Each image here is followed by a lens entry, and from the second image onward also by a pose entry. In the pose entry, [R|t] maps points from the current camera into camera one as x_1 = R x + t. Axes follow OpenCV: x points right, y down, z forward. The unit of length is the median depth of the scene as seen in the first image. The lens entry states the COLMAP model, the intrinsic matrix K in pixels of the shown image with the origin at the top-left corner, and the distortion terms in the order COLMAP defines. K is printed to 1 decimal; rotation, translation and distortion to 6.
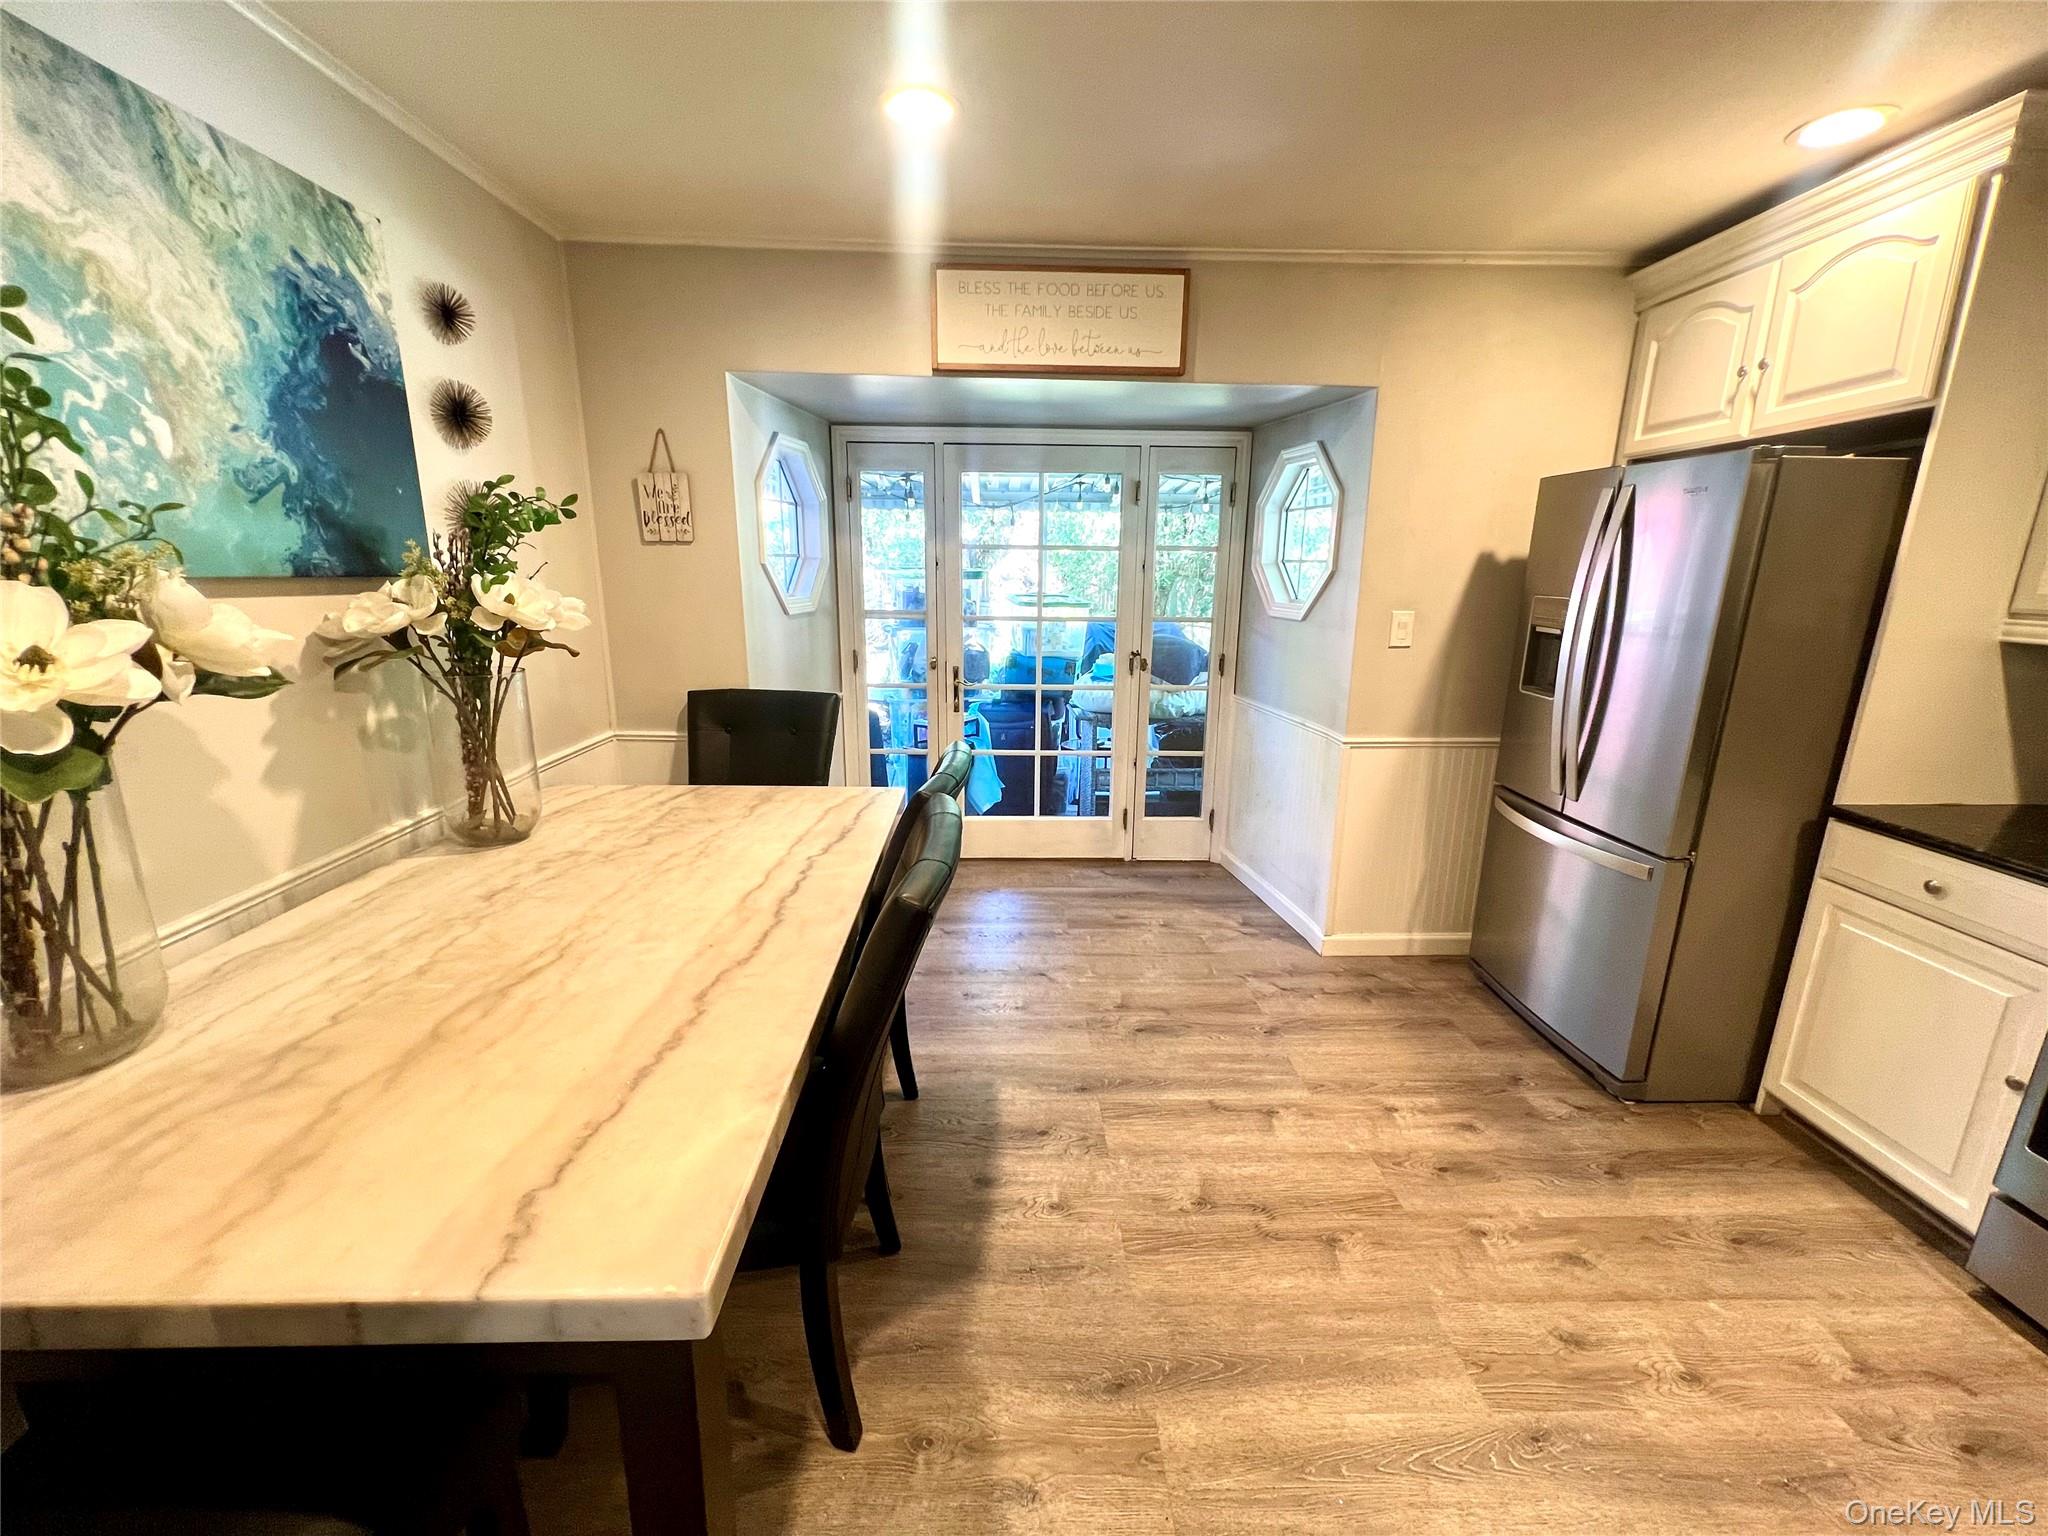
lens RADIAL K [[822.7, 0, 1023.3], [0, 822.7, 760.8], [0, 0, 1]] dist [-0.004020, 0.001231]
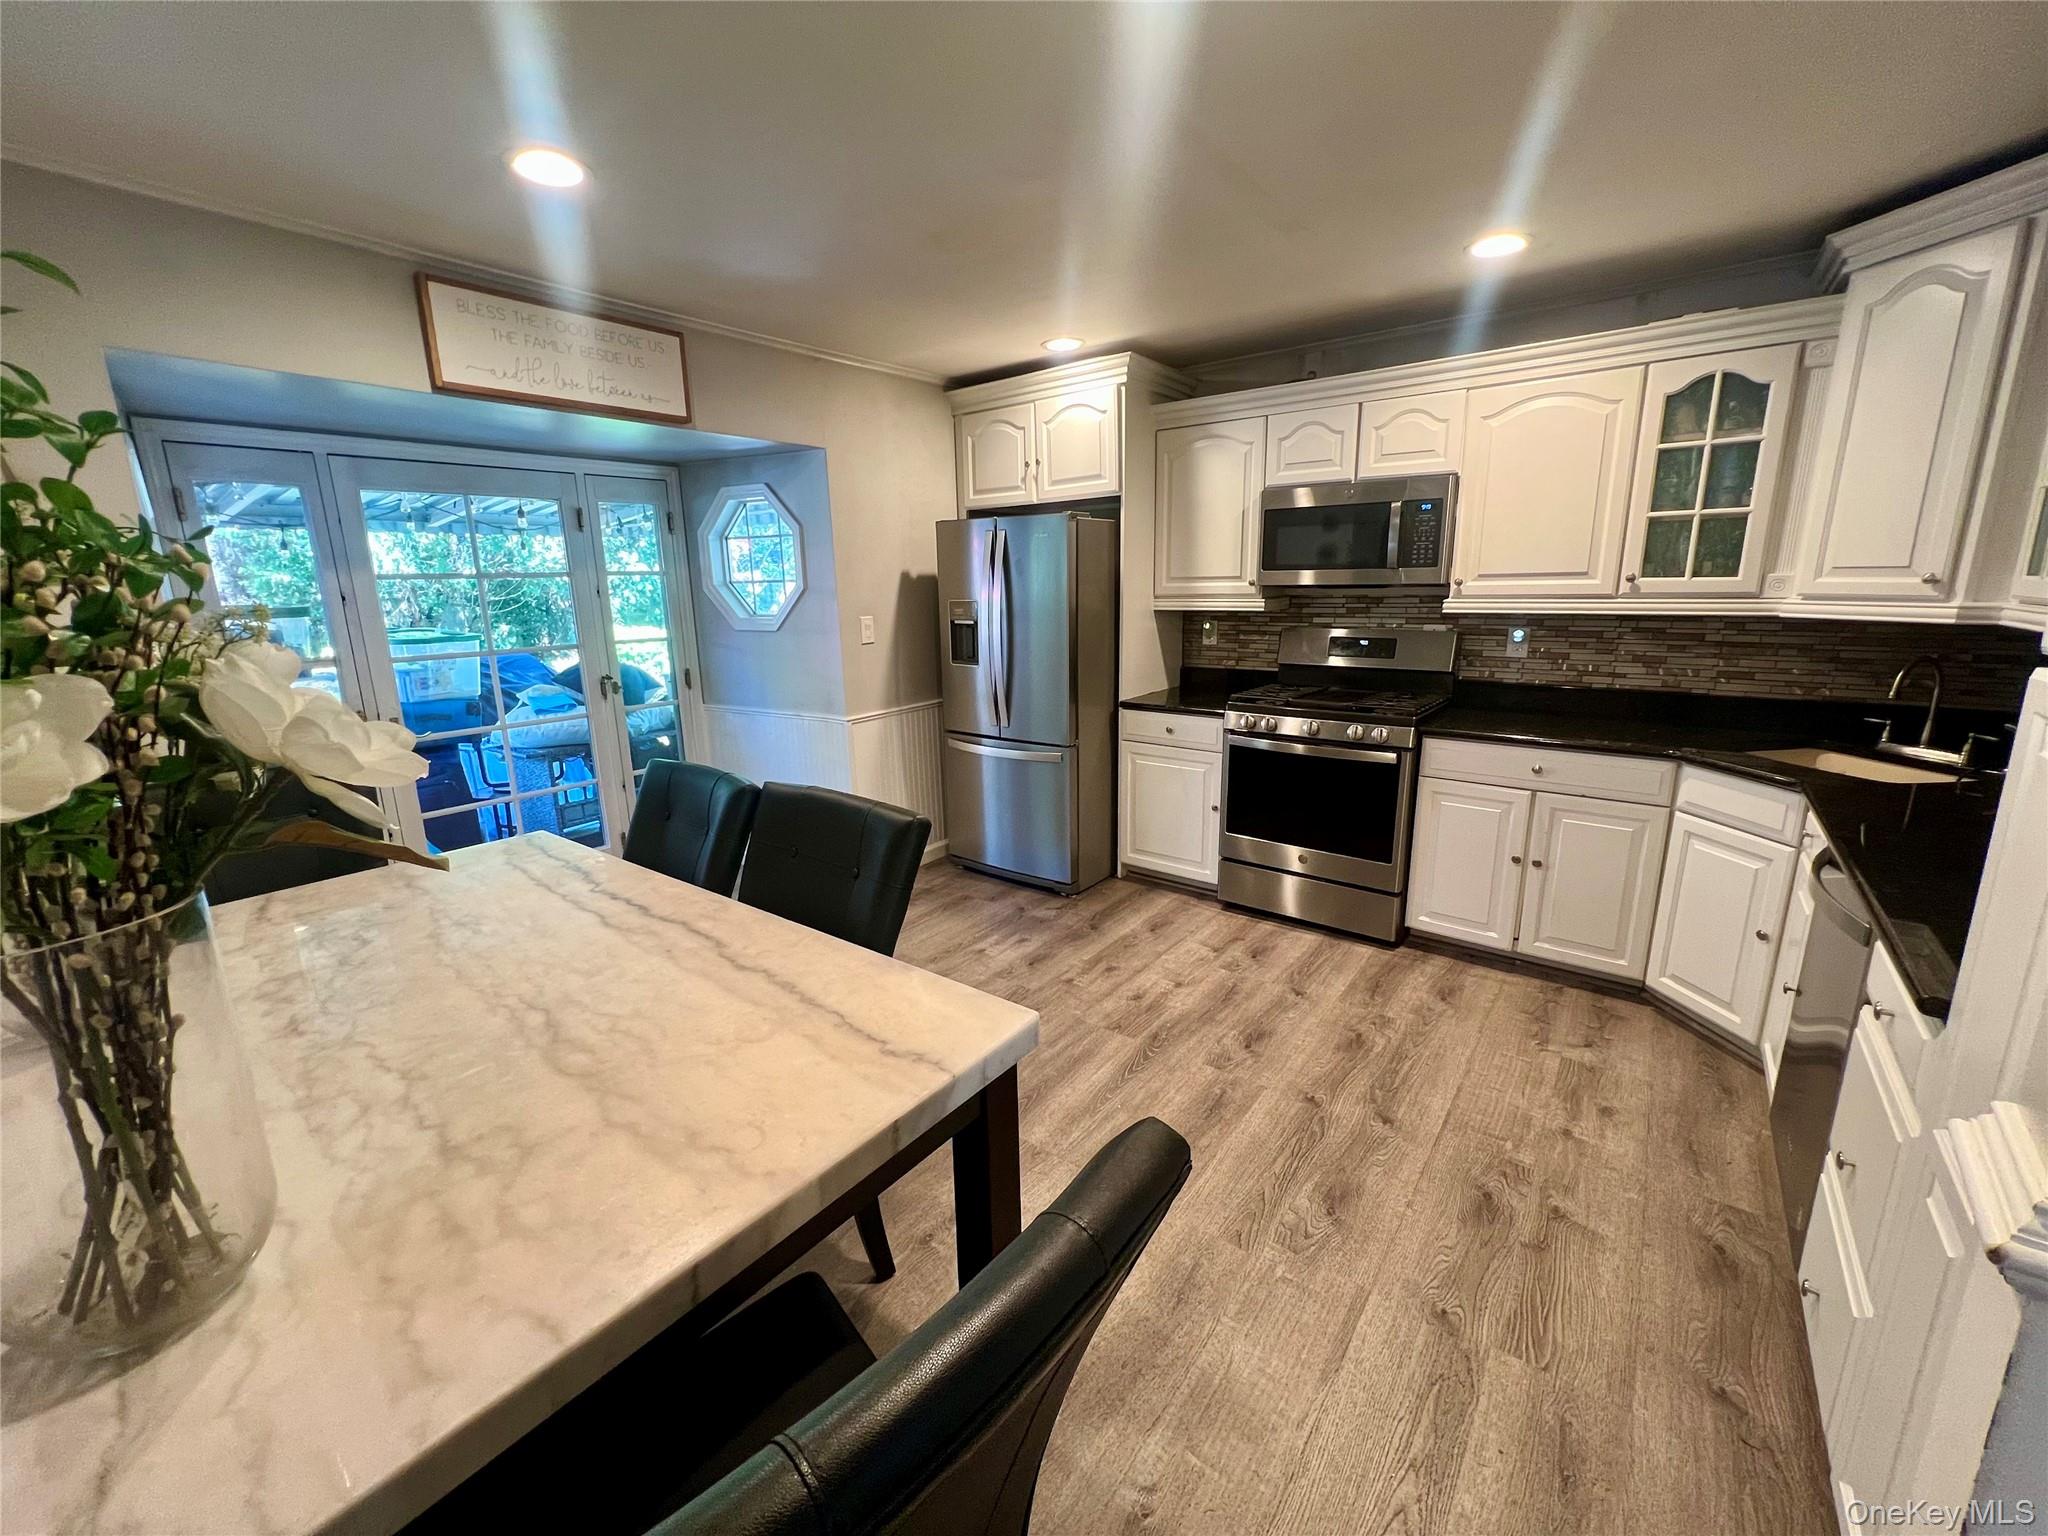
lens RADIAL K [[822.7, 0, 1023.9], [0, 822.7, 761.2], [0, 0, 1]] dist [-0.004020, 0.001231]
pose [[0.631373, -0.193922, 0.750841, -0.629272], [0.208240, 0.975064, 0.076726, -0.003058], [-0.746997, 0.107912, 0.656011, -0.063875]]
